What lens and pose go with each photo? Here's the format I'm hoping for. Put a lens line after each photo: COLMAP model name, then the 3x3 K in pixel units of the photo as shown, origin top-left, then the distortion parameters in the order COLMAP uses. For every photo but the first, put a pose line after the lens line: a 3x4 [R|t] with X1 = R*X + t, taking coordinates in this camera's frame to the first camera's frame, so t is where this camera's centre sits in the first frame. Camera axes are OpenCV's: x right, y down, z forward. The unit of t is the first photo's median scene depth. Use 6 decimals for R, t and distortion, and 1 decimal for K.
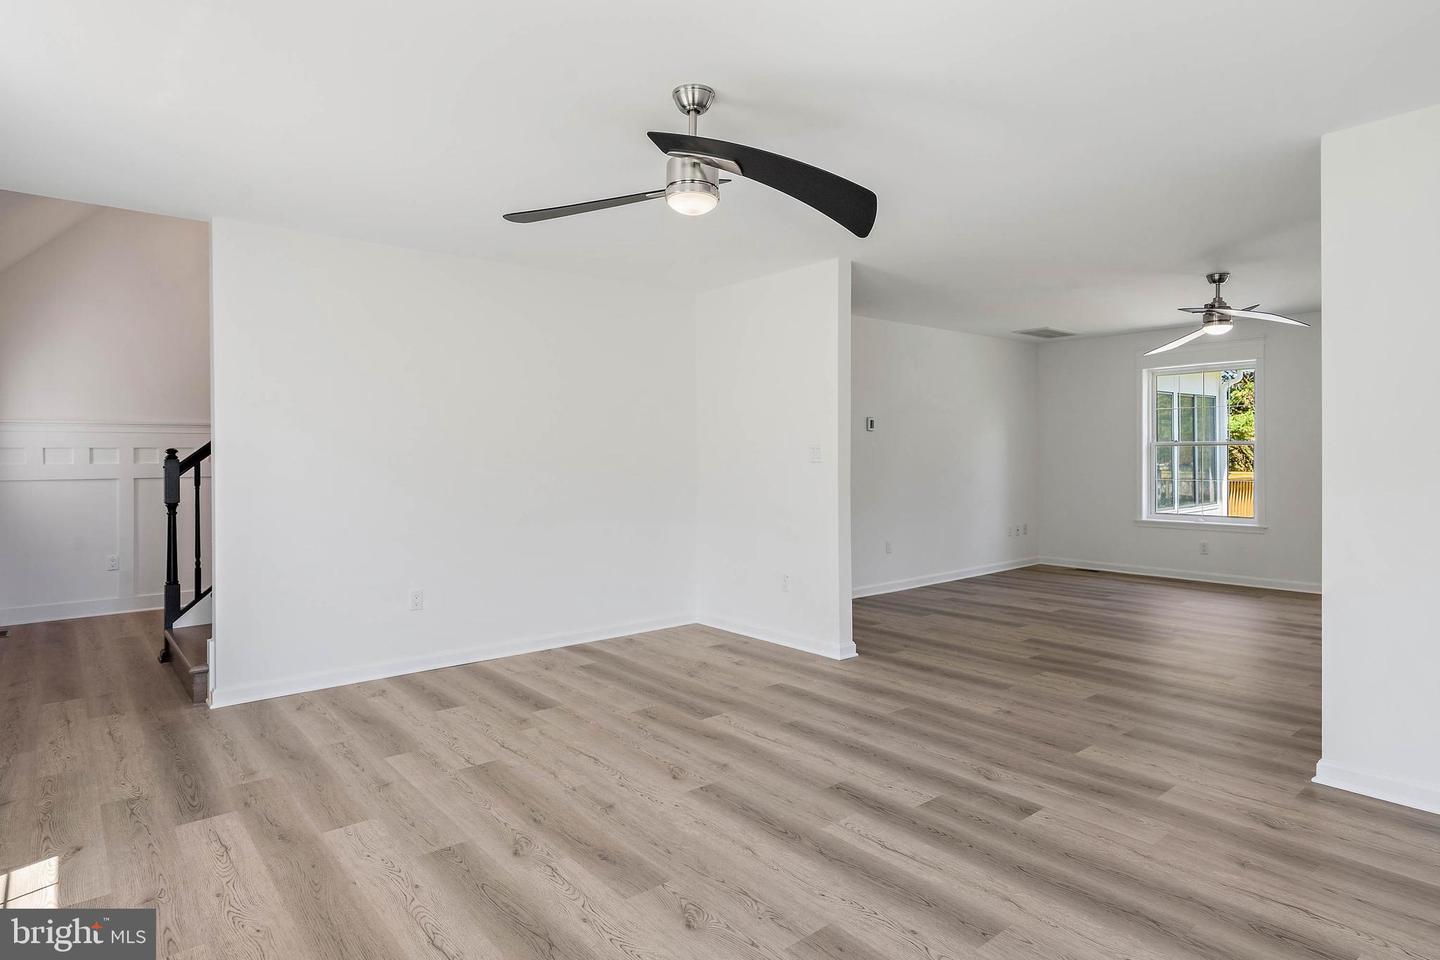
lens RADIAL K [[793.7, 0, 733.8], [0, 793.7, 487.0], [0, 0, 1]] dist [0.001442, 0.000777]
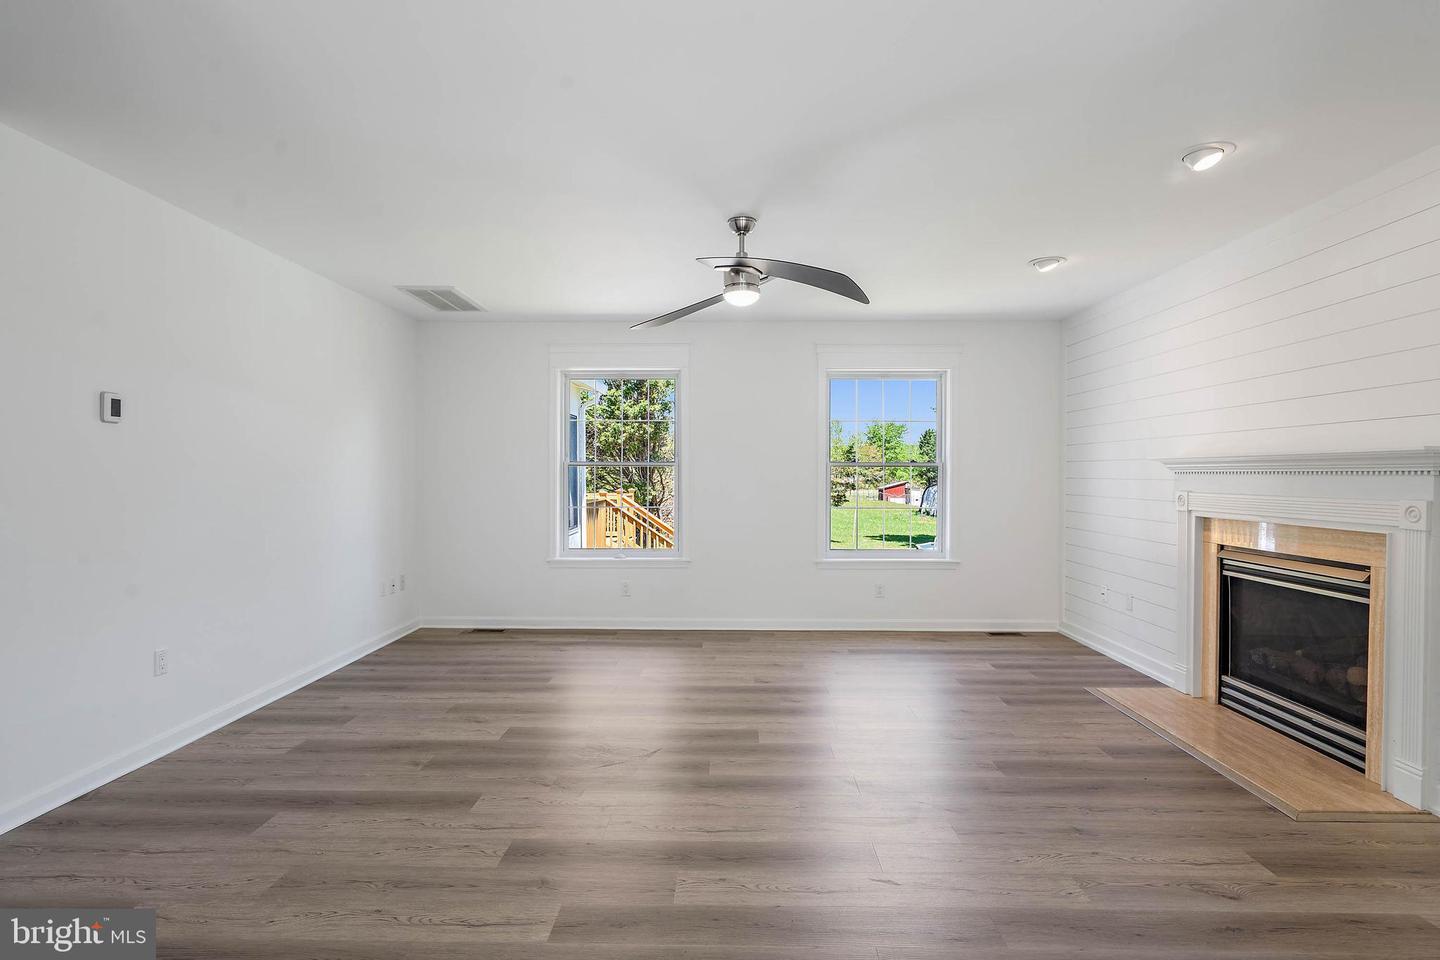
lens RADIAL K [[745.6, 0, 720.0], [0, 745.6, 480.0], [0, 0, 1]] dist [0.003187, 0.000768]
pose [[0.671673, 0.005275, 0.740829, 0.087179], [0.019288, 0.999511, -0.024604, -0.018989], [-0.740596, 0.030815, 0.671243, 0.444532]]
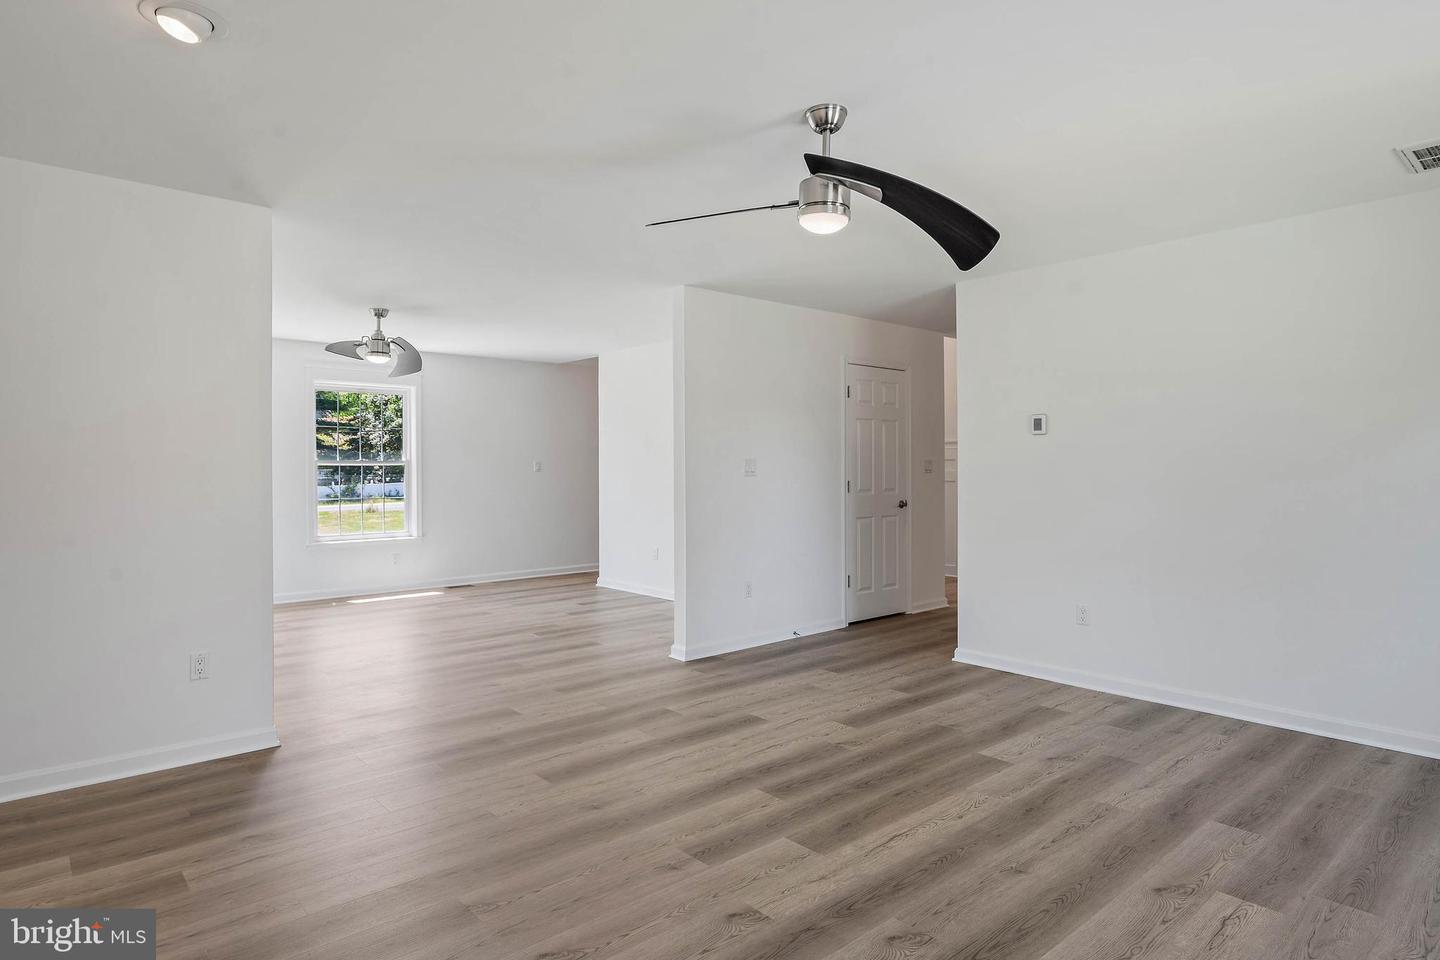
lens RADIAL K [[793.7, 0, 733.8], [0, 793.7, 487.0], [0, 0, 1]] dist [0.001442, 0.000777]
pose [[0.043318, 0.046331, -0.997986, 0.850912], [-0.041090, 0.998162, 0.044555, -0.045485], [0.998216, 0.039078, 0.045142, 0.712169]]
